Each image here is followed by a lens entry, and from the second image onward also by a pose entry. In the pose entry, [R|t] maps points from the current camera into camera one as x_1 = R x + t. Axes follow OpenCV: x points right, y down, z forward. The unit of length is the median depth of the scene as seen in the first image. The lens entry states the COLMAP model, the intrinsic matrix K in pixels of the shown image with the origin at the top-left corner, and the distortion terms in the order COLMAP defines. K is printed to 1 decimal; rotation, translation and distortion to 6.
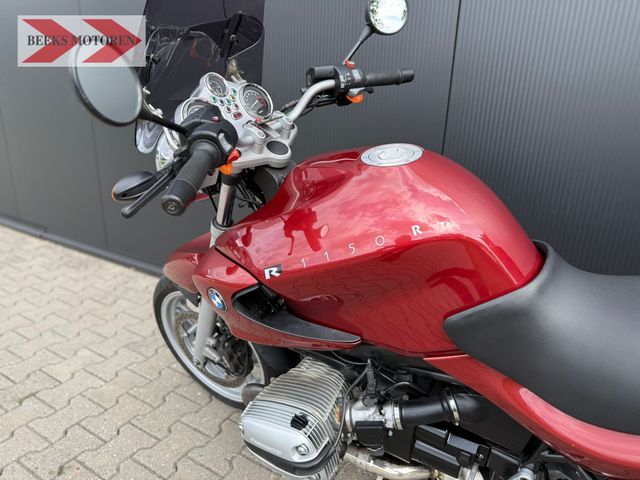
lens RADIAL K [[457.7, 0, 320.0], [0, 457.7, 240.0], [0, 0, 1]] dist [0.047488, -0.089403]
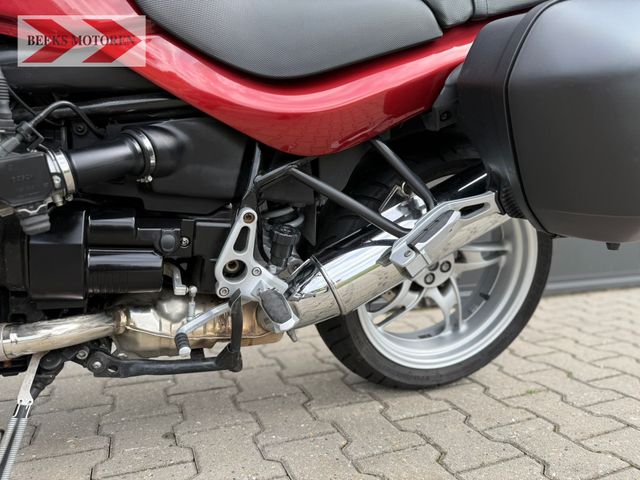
lens RADIAL K [[457.7, 0, 320.0], [0, 457.7, 240.0], [0, 0, 1]] dist [0.047488, -0.089403]
pose [[0.593759, -0.087415, 0.799881, -0.119542], [0.270673, 0.957848, -0.096245, 0.572860], [-0.757751, 0.273653, 0.592391, 0.361998]]
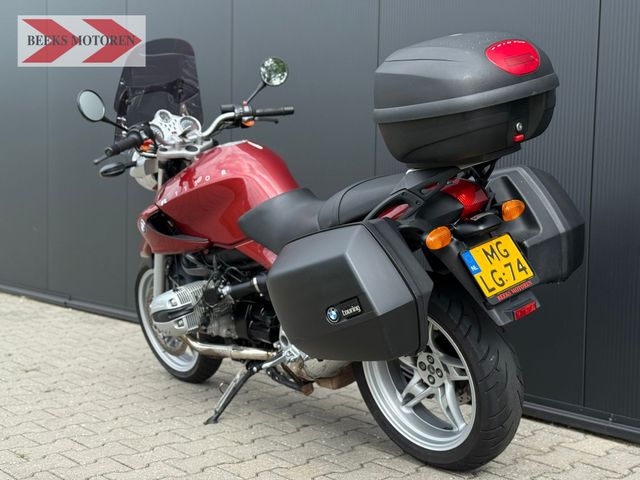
lens RADIAL K [[888.1, 0, 320.0], [0, 888.1, 240.0], [0, 0, 1]] dist [0.106121, 0.028519]
pose [[0.958626, 0.001690, -0.284665, 1.301926], [-0.076325, 0.964895, -0.251302, 0.916784], [0.274247, 0.262631, 0.925102, -1.838306]]
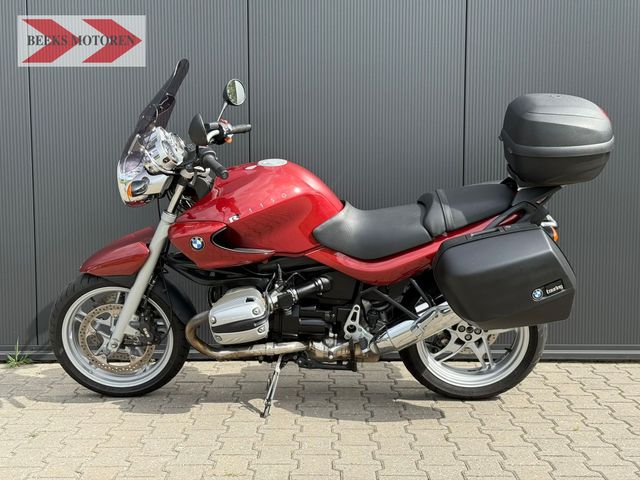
lens RADIAL K [[888.1, 0, 320.0], [0, 888.1, 240.0], [0, 0, 1]] dist [0.106121, 0.028519]
pose [[0.853172, -0.074940, 0.516218, -1.503418], [0.189578, 0.966502, -0.173015, 0.755984], [-0.485960, 0.245475, 0.838799, -2.038904]]
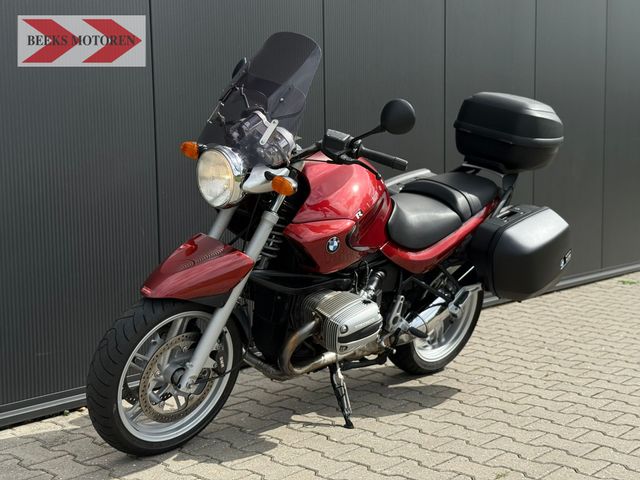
lens RADIAL K [[888.1, 0, 320.0], [0, 888.1, 240.0], [0, 0, 1]] dist [0.106121, 0.028519]
pose [[0.183903, -0.124132, 0.975075, -3.009856], [0.321468, 0.945038, 0.059678, -0.080644], [-0.928891, 0.302480, 0.213700, 0.336437]]
